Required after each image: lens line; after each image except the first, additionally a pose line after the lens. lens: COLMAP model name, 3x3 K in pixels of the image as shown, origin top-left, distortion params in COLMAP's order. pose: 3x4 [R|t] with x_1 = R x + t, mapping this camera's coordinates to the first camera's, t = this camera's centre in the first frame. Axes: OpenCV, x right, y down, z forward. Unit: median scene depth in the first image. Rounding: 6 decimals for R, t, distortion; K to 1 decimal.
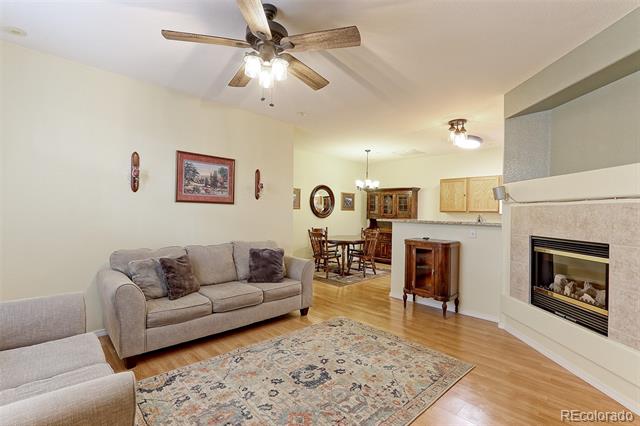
lens RADIAL K [[294.0, 0, 316.5], [0, 294.0, 211.3], [0, 0, 1]] dist [-0.005486, 0.003578]
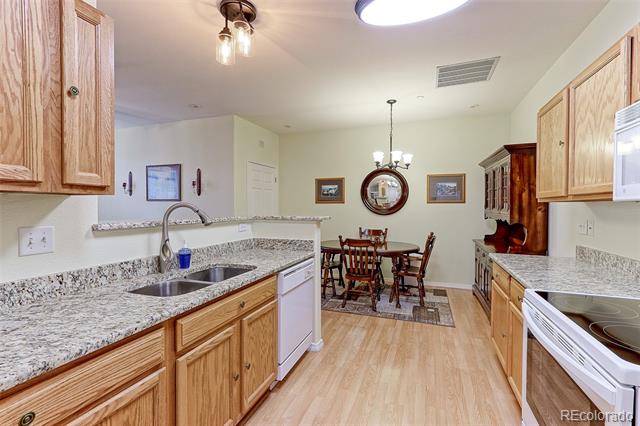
lens RADIAL K [[294.0, 0, 316.5], [0, 294.0, 211.3], [0, 0, 1]] dist [-0.005486, 0.003578]
pose [[0.434087, -0.003155, -0.900866, 1.407218], [0.008082, 0.999967, 0.000392, 0.029237], [0.900835, -0.007451, 0.434098, 1.321161]]
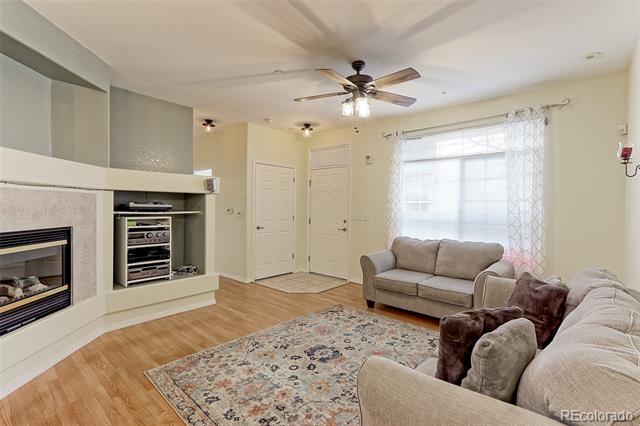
lens RADIAL K [[294.0, 0, 319.5], [0, 294.0, 211.1], [0, 0, 1]] dist [-0.005486, 0.003578]
pose [[-0.995717, -0.027741, -0.088195, 0.082235], [-0.028299, 0.999587, 0.005092, 0.011058], [0.088017, 0.007566, -0.996090, 1.633766]]
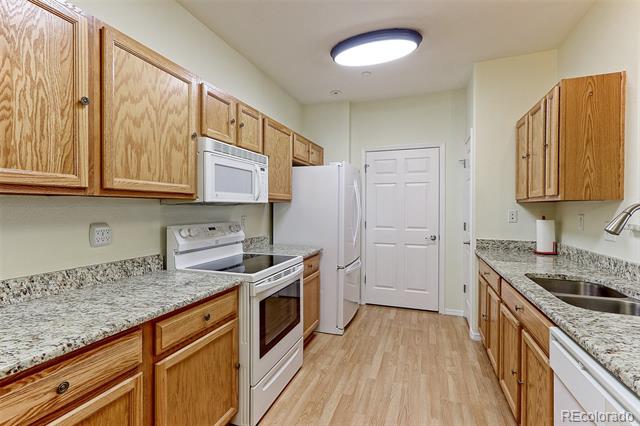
lens RADIAL K [[294.0, 0, 316.9], [0, 294.0, 209.8], [0, 0, 1]] dist [-0.005486, 0.003578]
pose [[-0.433825, -0.029341, 0.900519, 0.562795], [-0.015176, 0.999566, 0.025257, 0.015433], [-0.900869, -0.002709, -0.434082, 1.978203]]
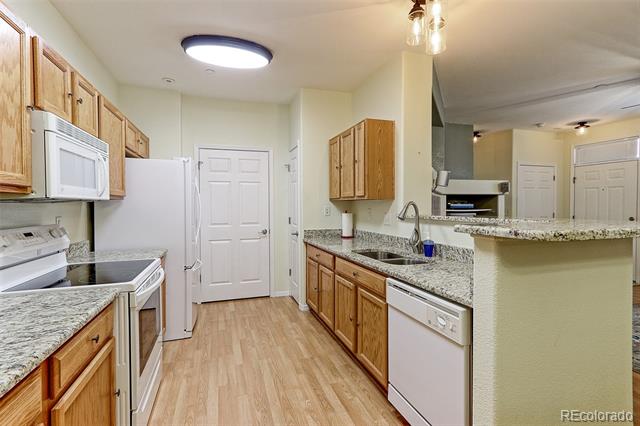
lens RADIAL K [[294.0, 0, 312.8], [0, 294.0, 210.2], [0, 0, 1]] dist [-0.005486, 0.003578]
pose [[-0.895565, -0.025176, 0.444217, 0.636975], [-0.017096, 0.999608, 0.022186, 0.019921], [-0.444602, 0.012275, -0.895644, 2.147536]]
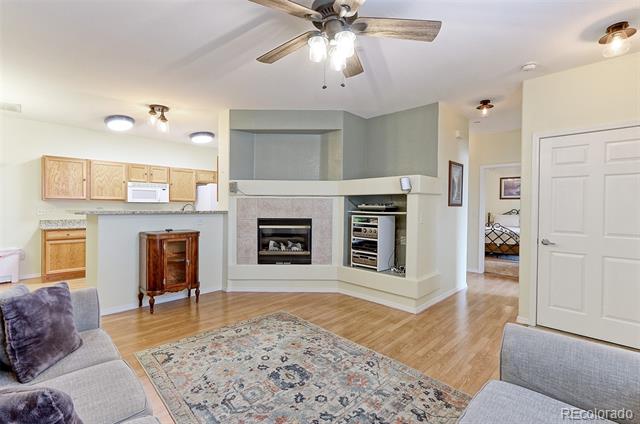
lens RADIAL K [[294.0, 0, 318.7], [0, 294.0, 208.6], [0, 0, 1]] dist [-0.005486, 0.003578]
pose [[-0.026922, -0.027544, 0.999258, -0.747565], [-0.013910, 0.999534, 0.027177, -0.009901], [-0.999541, -0.013168, -0.027292, 0.728172]]
